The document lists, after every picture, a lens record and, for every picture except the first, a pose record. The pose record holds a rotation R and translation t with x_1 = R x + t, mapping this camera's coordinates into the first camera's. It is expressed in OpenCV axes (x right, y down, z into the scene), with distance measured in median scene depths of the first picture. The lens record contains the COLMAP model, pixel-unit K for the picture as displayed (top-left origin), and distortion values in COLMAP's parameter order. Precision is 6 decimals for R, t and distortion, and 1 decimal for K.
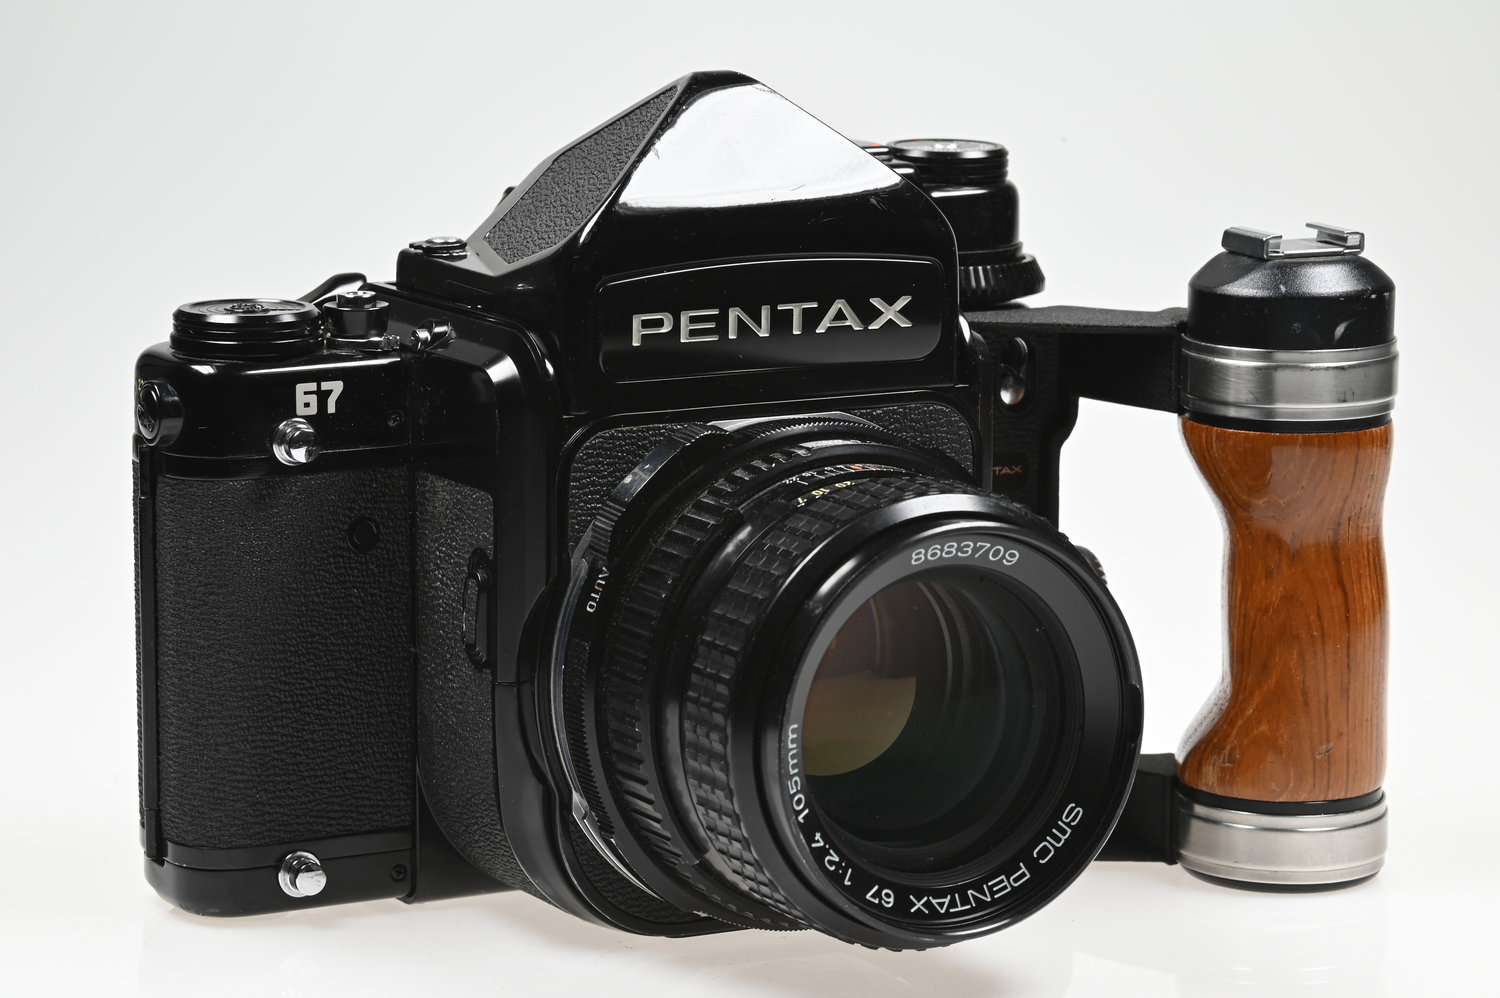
lens RADIAL K [[5056.3, 0, 723.8], [0, 5056.3, 498.9], [0, 0, 1]] dist [0.069659, 0.810024]
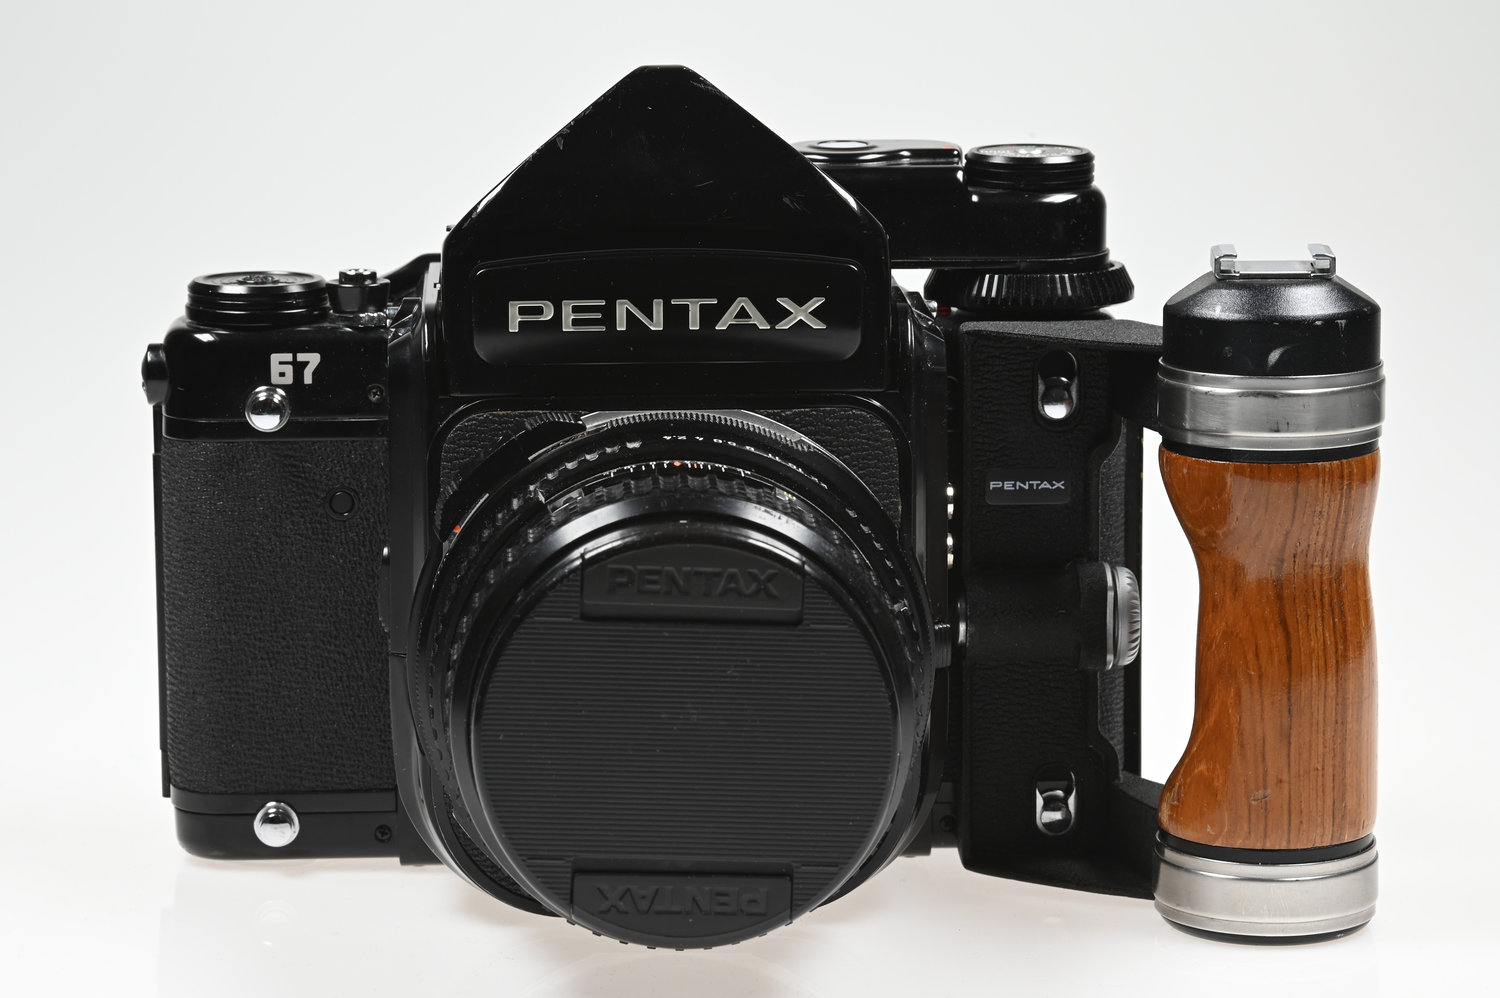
lens RADIAL K [[5056.3, 0, 723.8], [0, 5056.3, 498.9], [0, 0, 1]] dist [0.069659, 0.810024]
pose [[0.902149, 0.064344, -0.426599, 0.444680], [-0.065091, 0.997797, 0.012847, -0.012272], [0.426486, 0.016177, 0.904350, 0.097388]]
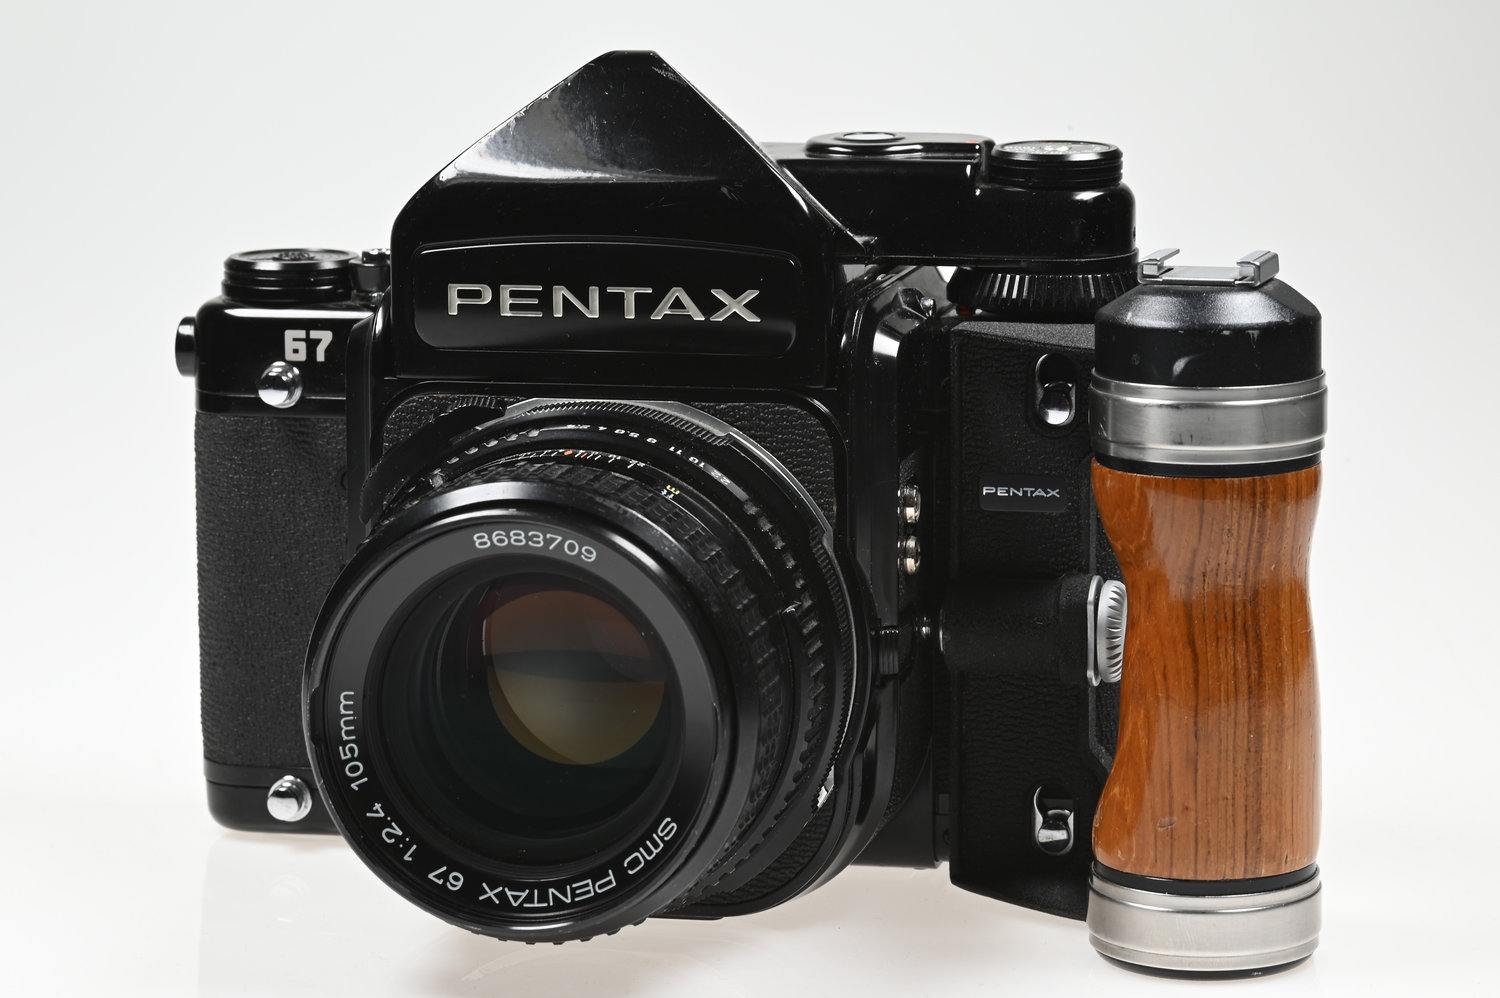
lens RADIAL K [[5171.3, 0, 750.0], [0, 5171.3, 499.0], [0, 0, 1]] dist [0.047584, 0.203980]
pose [[0.763923, 0.099236, -0.637632, 0.673669], [-0.101502, 0.994283, 0.033137, -0.033093], [0.637275, 0.039407, 0.769628, 0.237050]]
